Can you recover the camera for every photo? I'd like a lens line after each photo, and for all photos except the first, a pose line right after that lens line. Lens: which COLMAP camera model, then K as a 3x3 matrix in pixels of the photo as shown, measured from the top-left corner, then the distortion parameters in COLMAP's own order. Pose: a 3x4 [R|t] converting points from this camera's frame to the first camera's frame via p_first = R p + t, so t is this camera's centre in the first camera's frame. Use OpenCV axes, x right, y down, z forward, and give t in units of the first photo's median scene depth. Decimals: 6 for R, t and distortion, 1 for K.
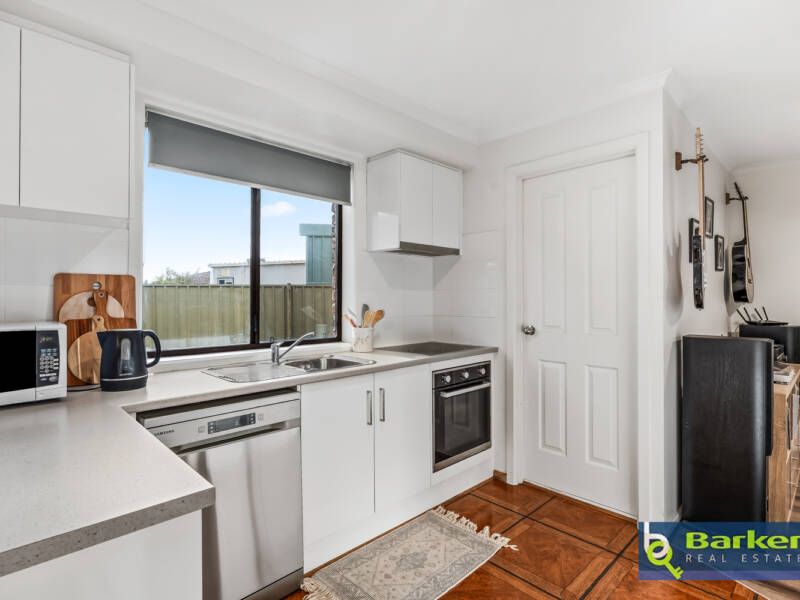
lens RADIAL K [[402.2, 0, 417.2], [0, 402.2, 294.6], [0, 0, 1]] dist [0.002718, 0.000059]
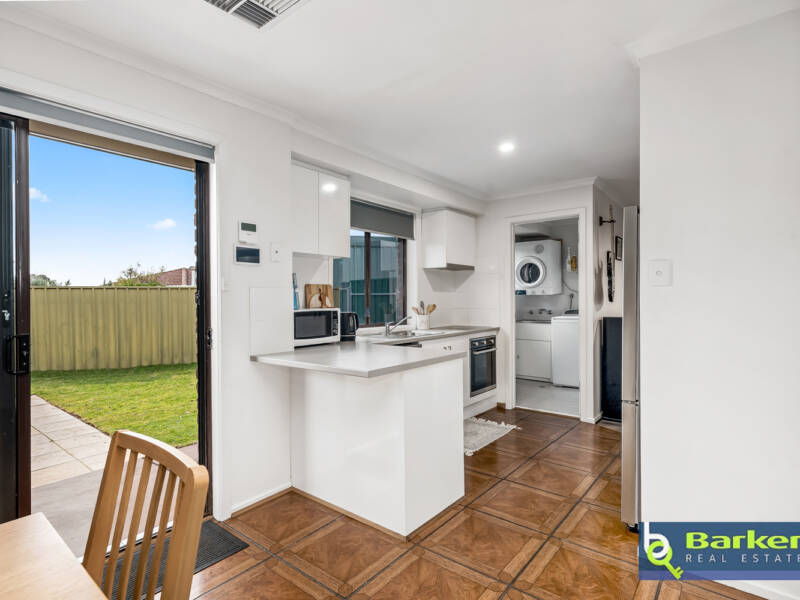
lens RADIAL K [[430.6, 0, 400.0], [0, 430.6, 300.0], [0, 0, 1]] dist [-0.000376, 0.000077]
pose [[0.990368, -0.004879, 0.138376, -0.474975], [0.003873, 0.999964, 0.007536, 0.006815], [-0.138408, -0.006927, 0.990351, -0.732324]]
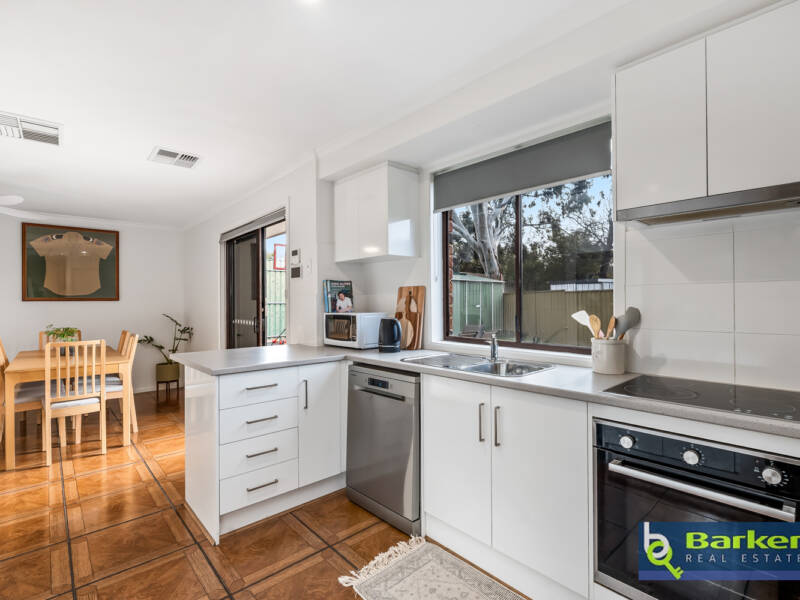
lens RADIAL K [[391.8, 0, 395.6], [0, 391.8, 297.5], [0, 0, 1]] dist [-0.006473, 0.000012]
pose [[-0.022255, -0.007924, -0.999721, 0.601396], [0.013311, 0.999878, -0.008222, 0.006529], [0.999664, -0.013490, -0.022147, 0.658090]]
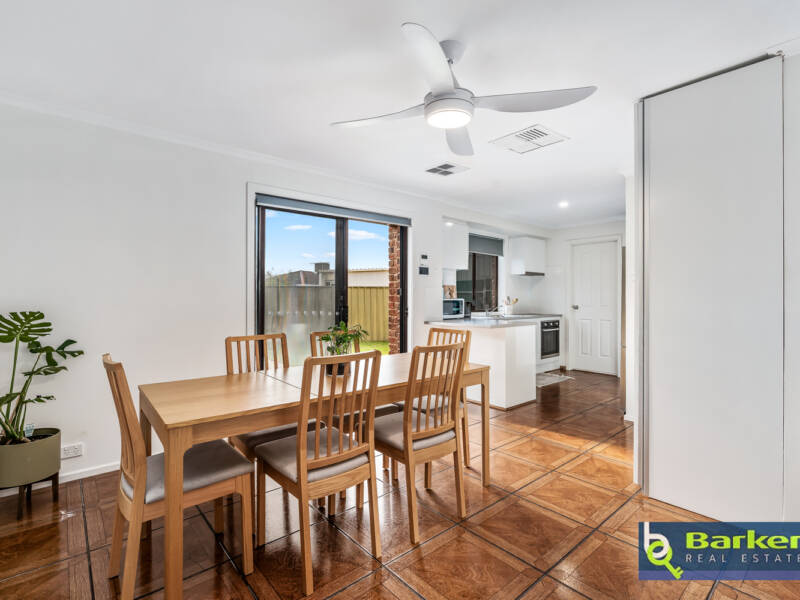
lens RADIAL K [[401.2, 0, 402.4], [0, 401.2, 295.7], [0, 0, 1]] dist [-0.003397, -0.000309]
pose [[0.999086, 0.003174, -0.042635, -0.703409], [-0.003157, 0.999995, 0.000464, 0.022666], [0.042636, -0.000329, 0.999091, -1.555618]]
